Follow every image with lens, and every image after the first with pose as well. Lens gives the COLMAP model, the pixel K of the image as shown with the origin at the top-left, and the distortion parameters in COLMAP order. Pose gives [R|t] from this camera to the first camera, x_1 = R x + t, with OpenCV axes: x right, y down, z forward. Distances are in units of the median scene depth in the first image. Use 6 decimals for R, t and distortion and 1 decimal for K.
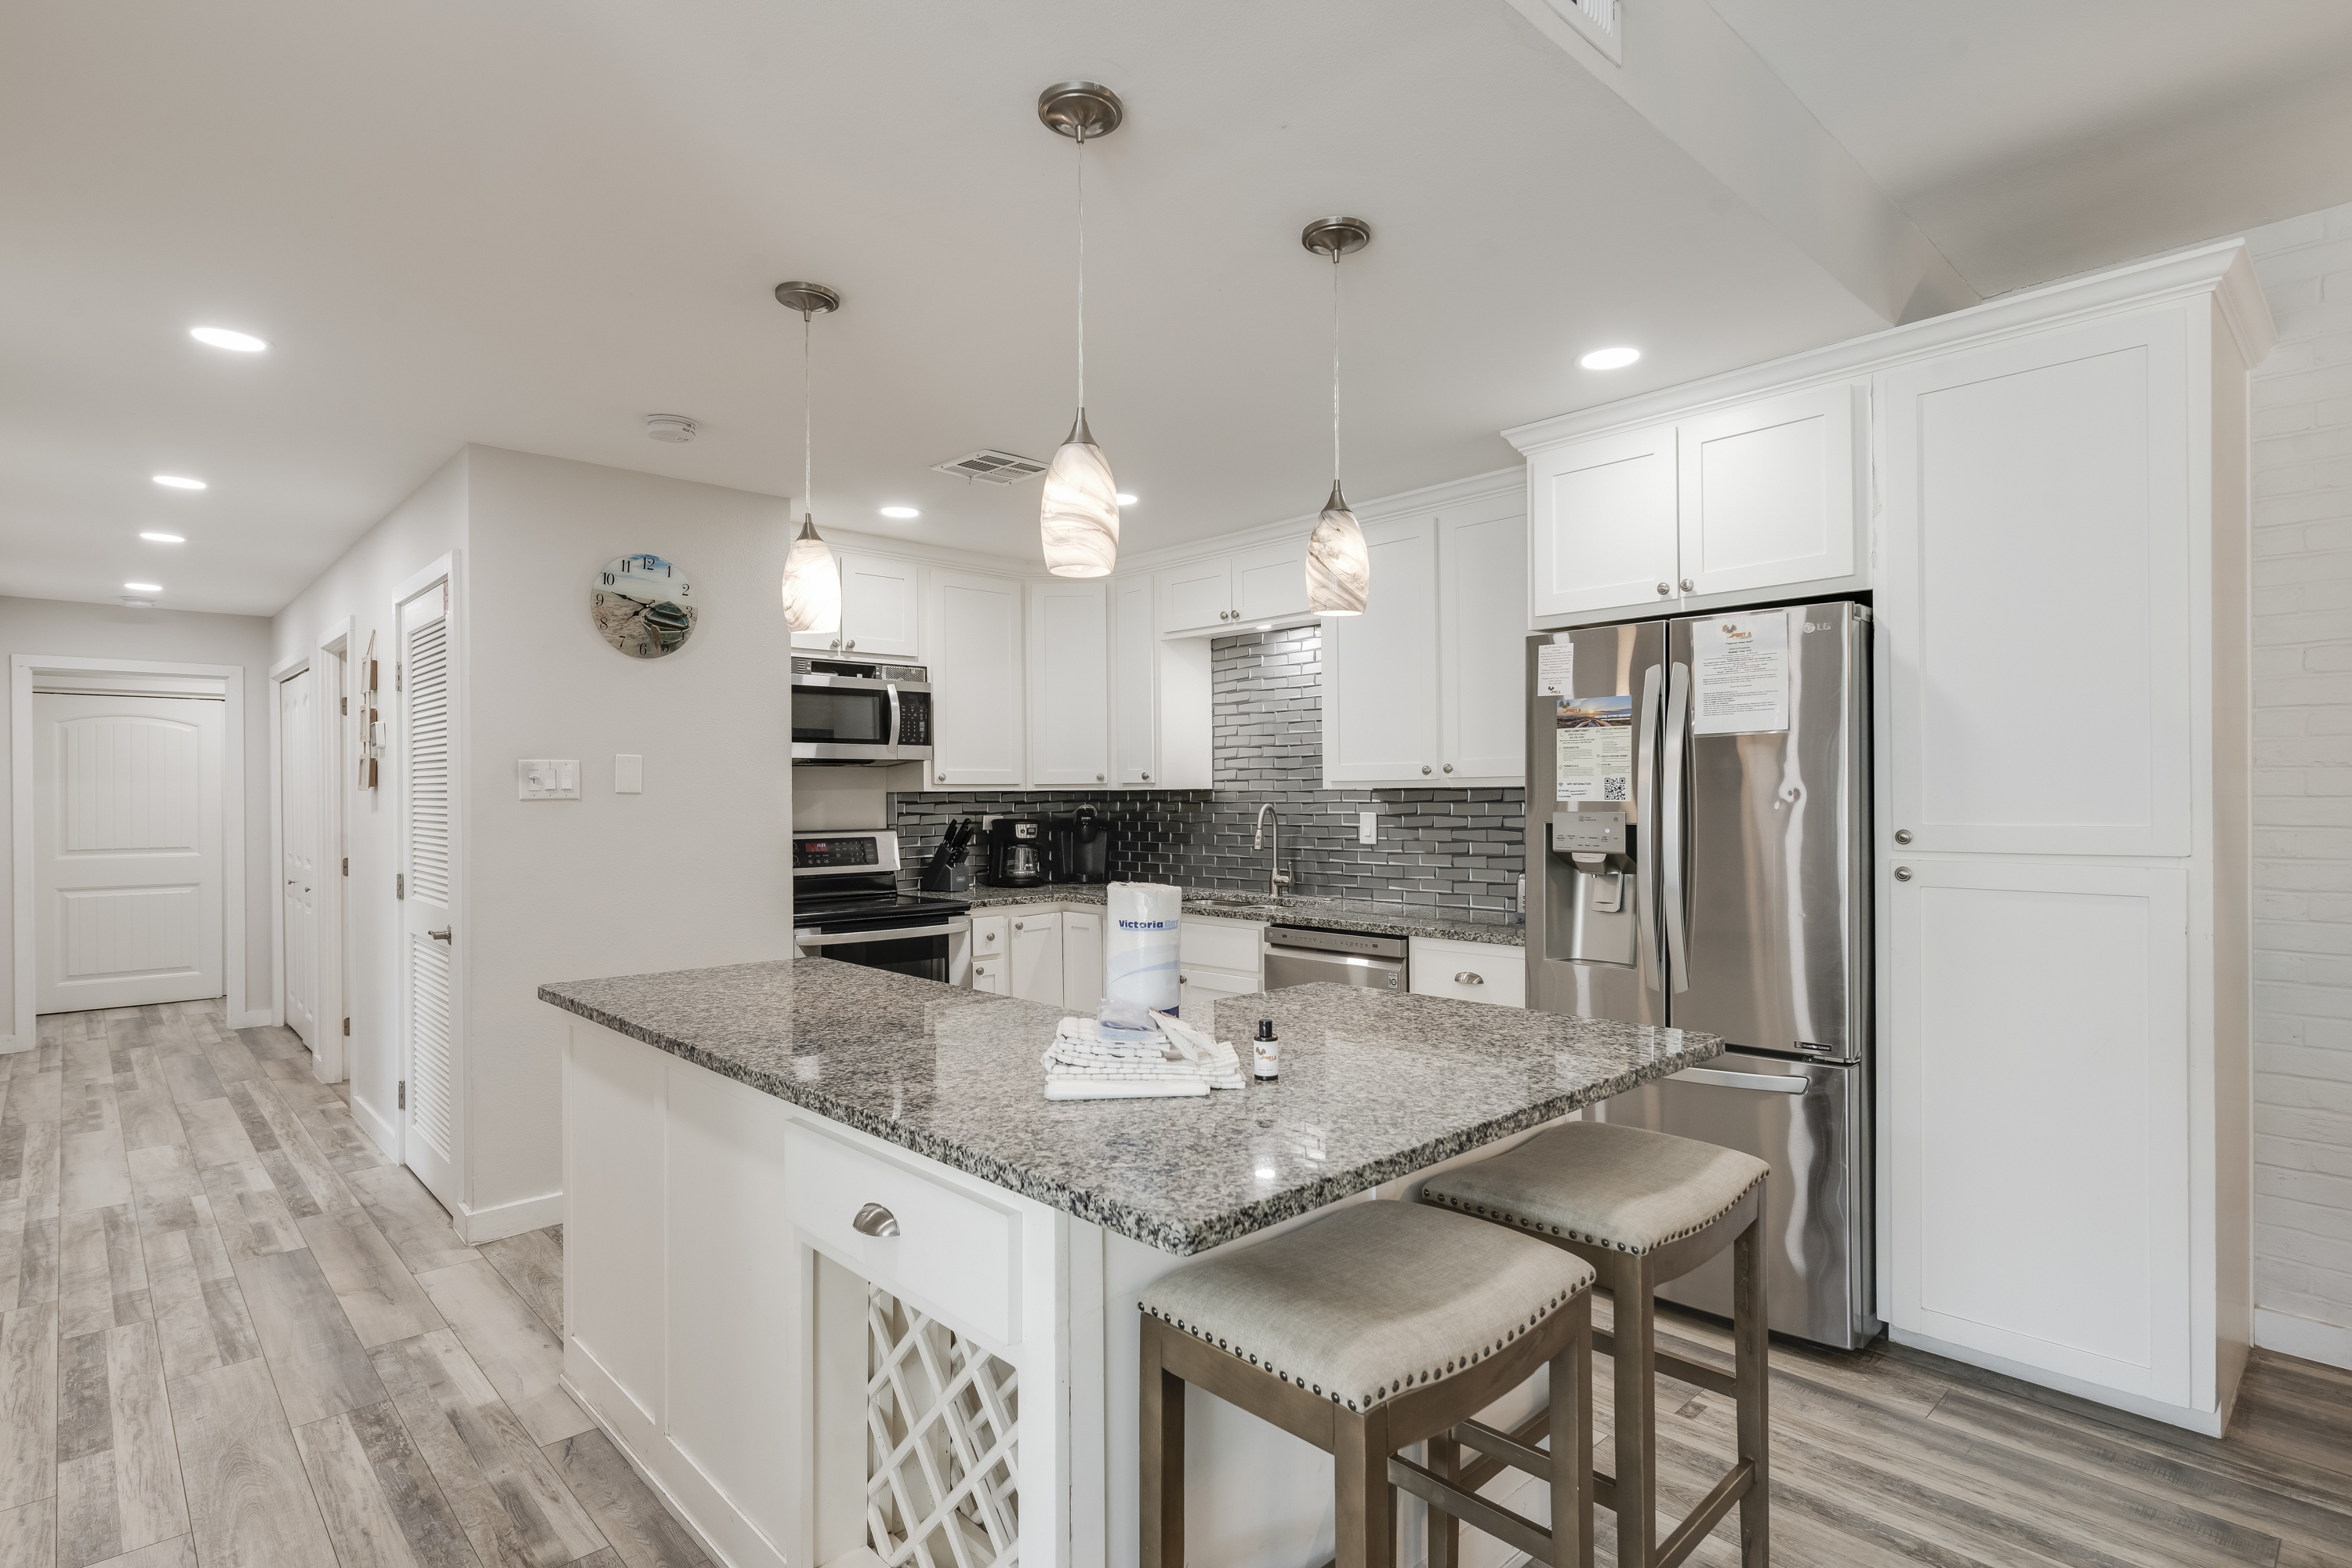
lens RADIAL K [[1182.1, 0, 1190.0], [0, 1182.1, 793.9], [0, 0, 1]] dist [0.003556, -0.001700]
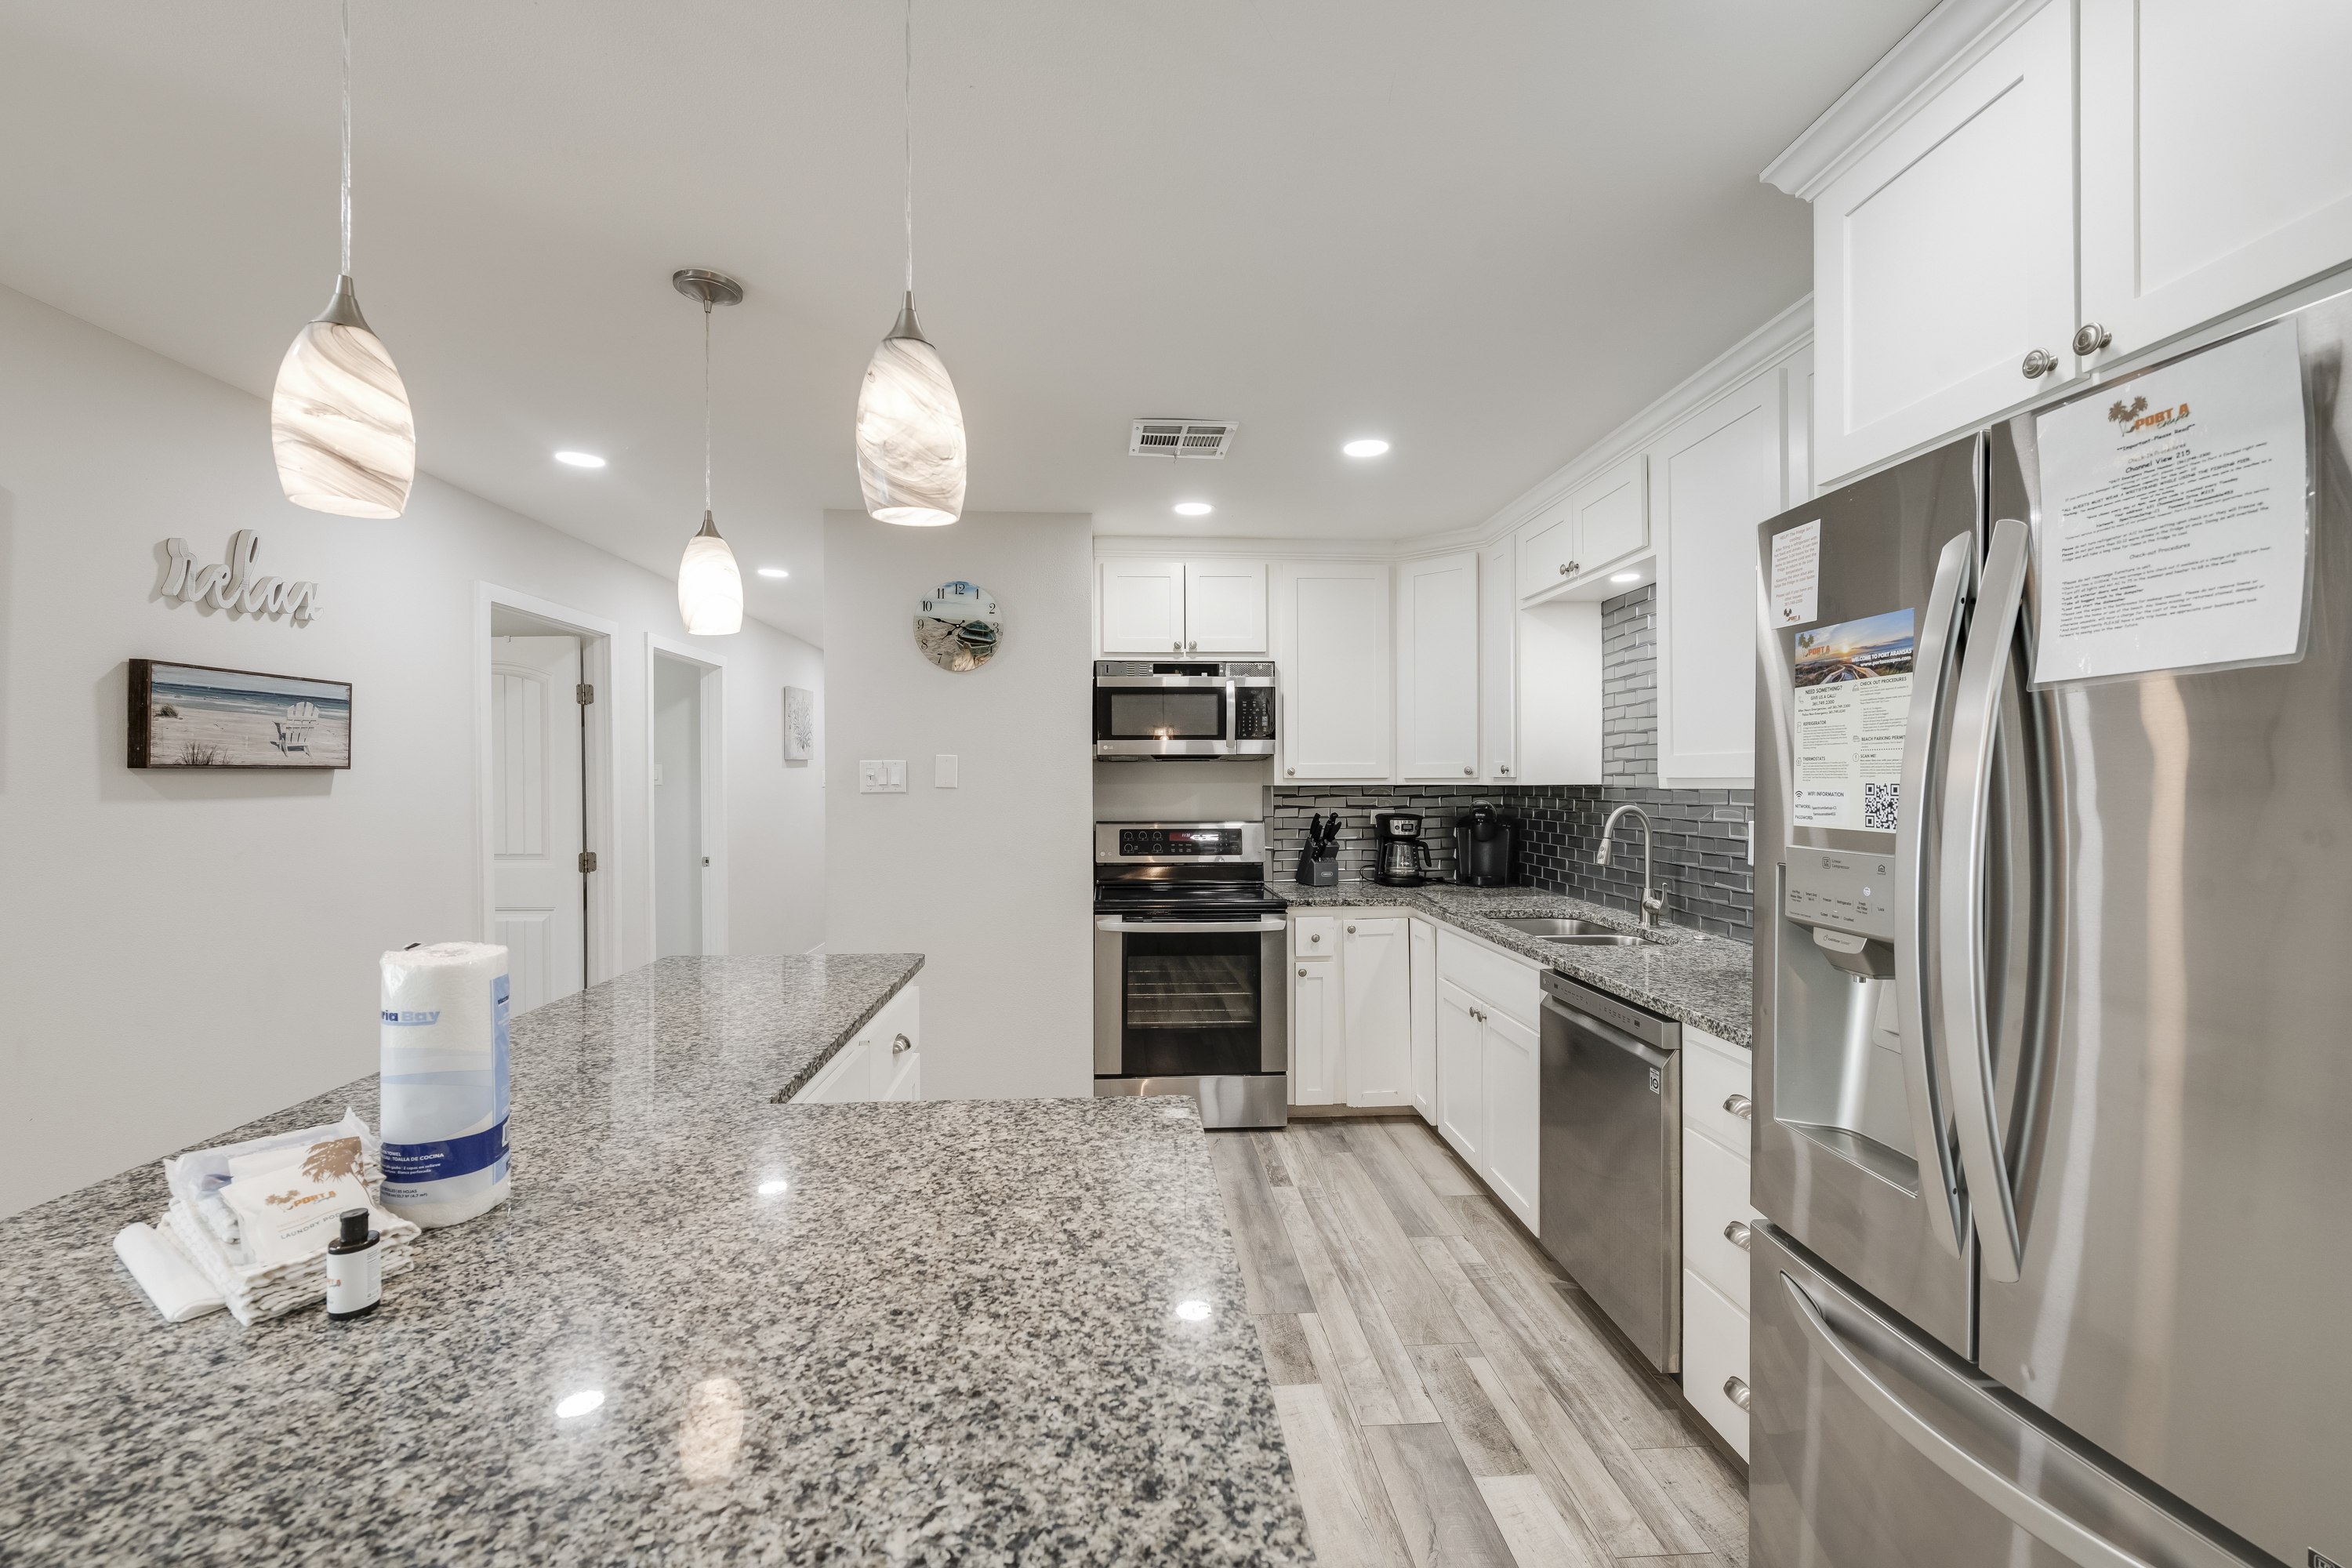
lens RADIAL K [[973.7, 0, 1168.5], [0, 973.7, 792.0], [0, 0, 1]] dist [0.000759, -0.000430]
pose [[0.765972, 0.012023, -0.642762, 0.247397], [-0.002514, 0.999873, 0.015707, -0.009842], [0.642870, -0.010416, 0.765905, 0.321258]]
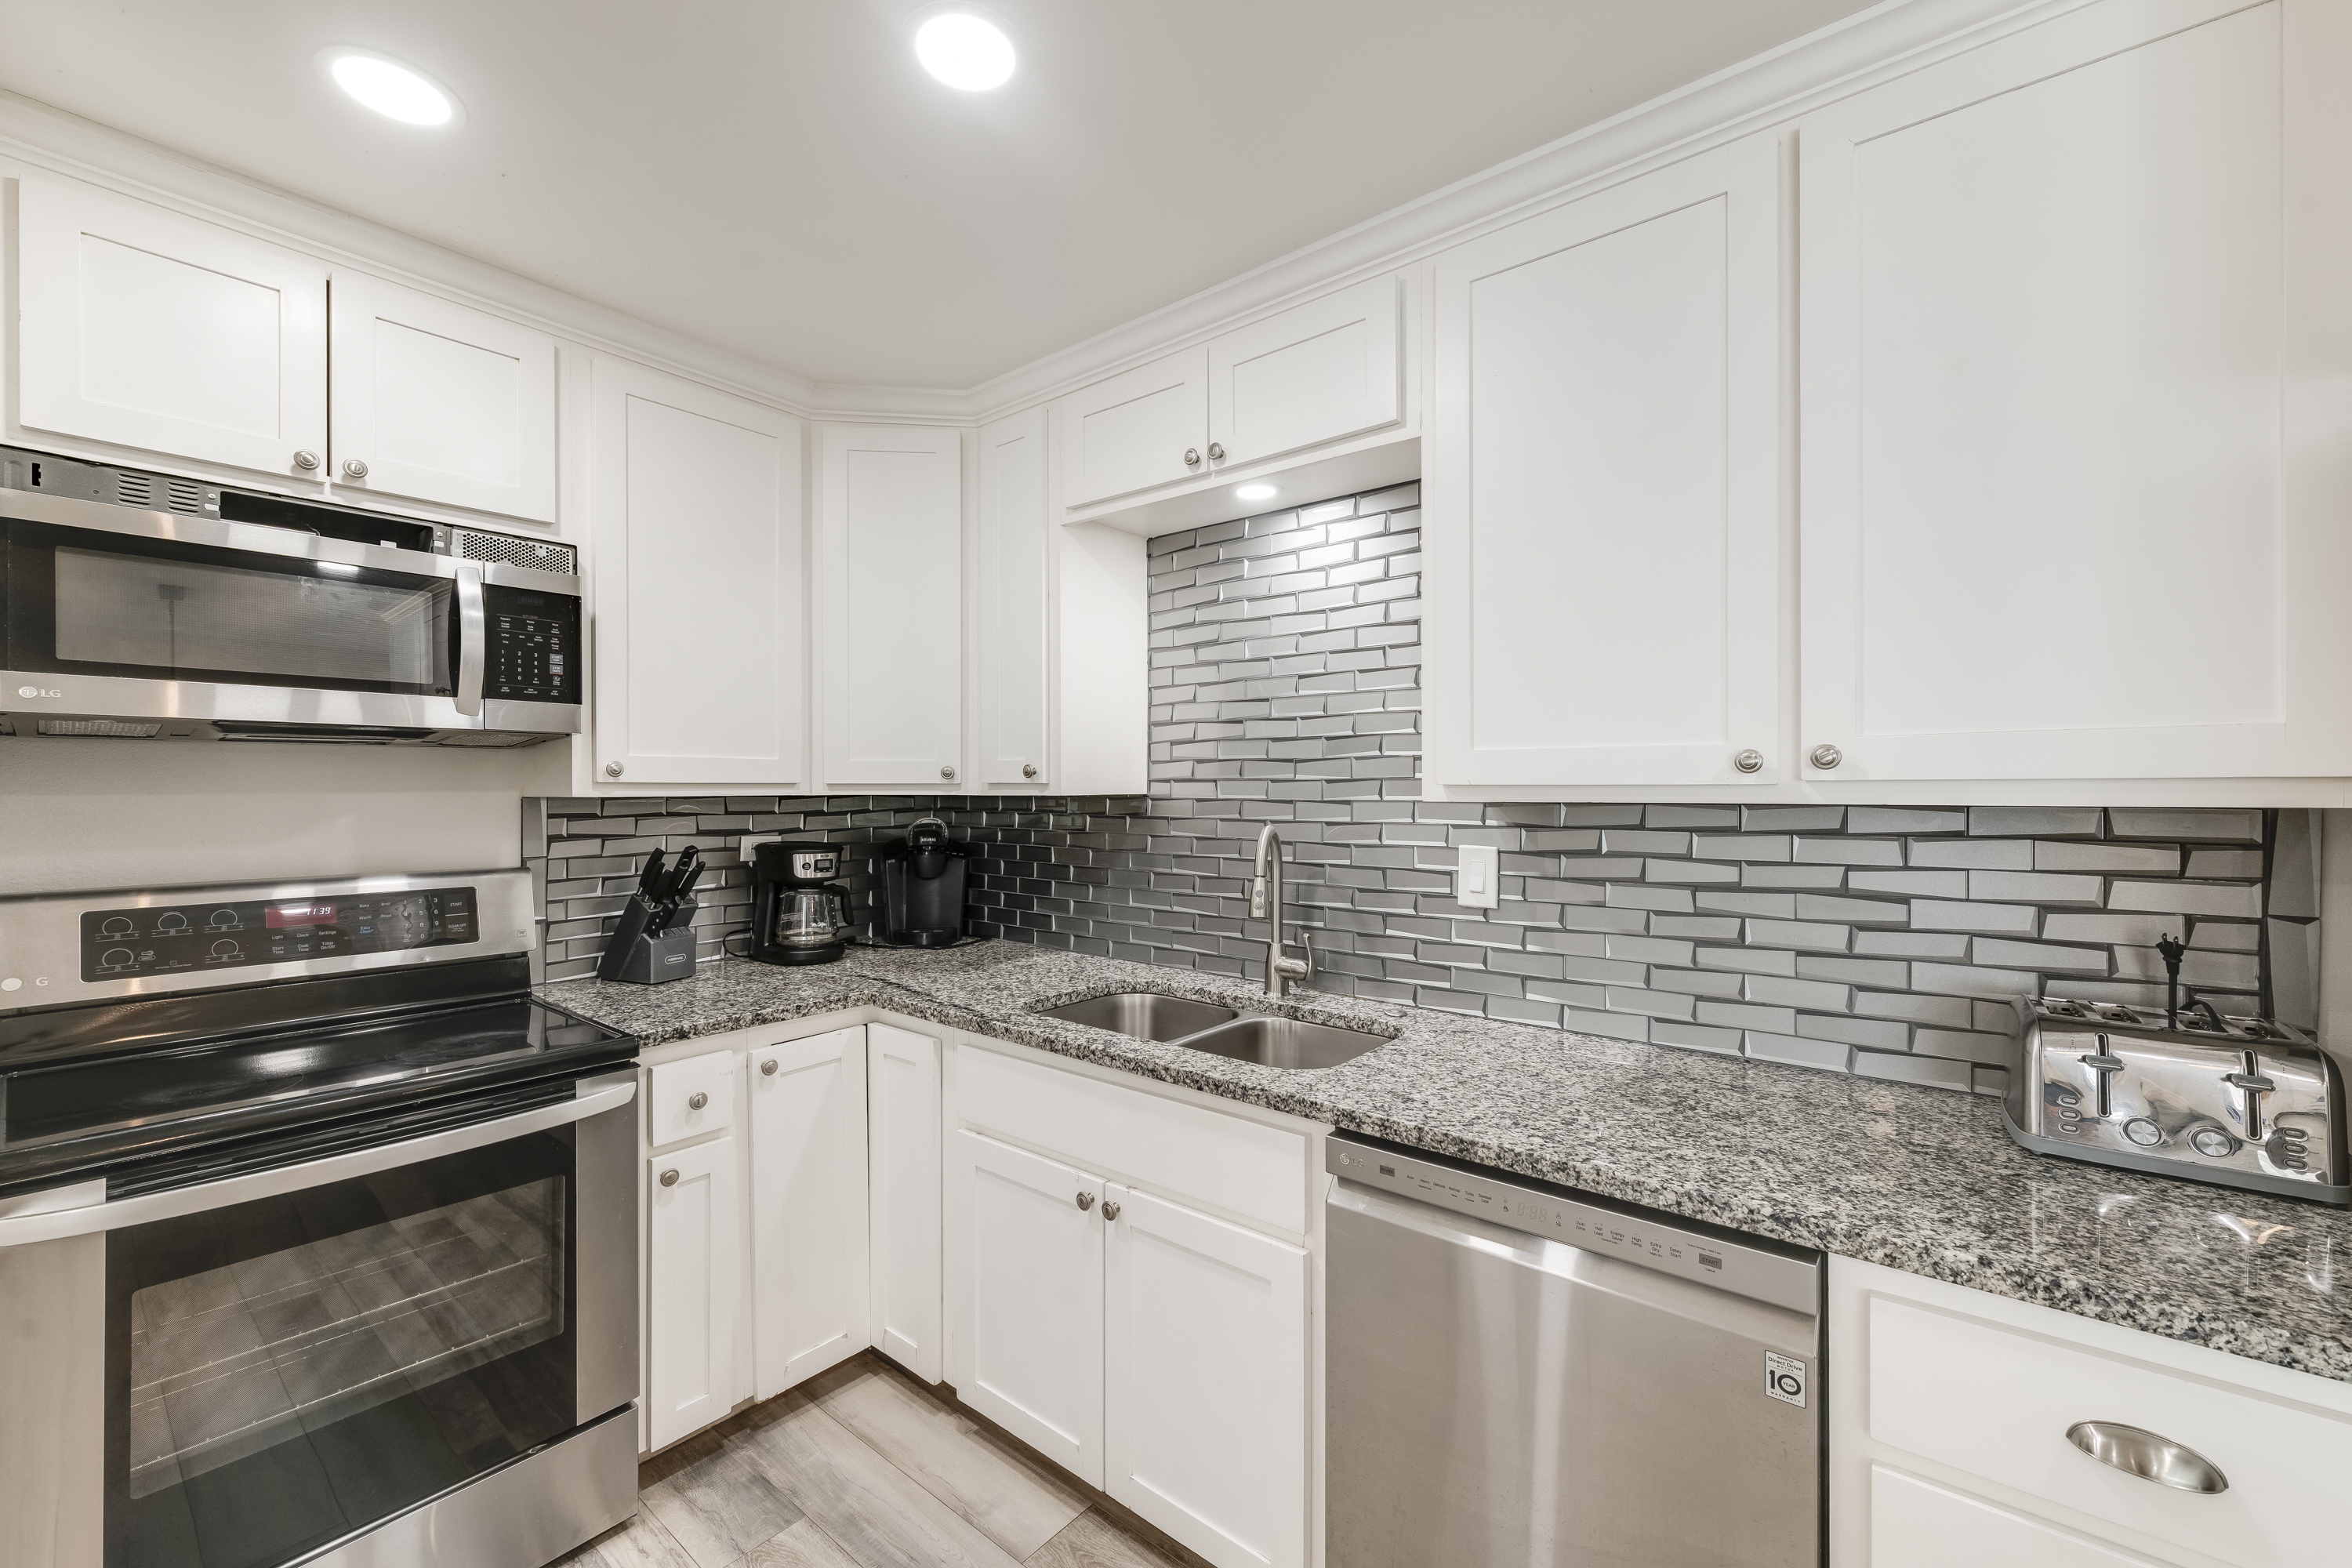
lens RADIAL K [[920.7, 0, 1211.7], [0, 920.7, 785.0], [0, 0, 1]] dist [-0.014434, -0.000185]
pose [[0.985979, 0.008015, 0.166677, -0.028225], [-0.007461, 0.999964, -0.003951, -0.007899], [-0.166702, 0.002652, 0.986004, 0.605595]]
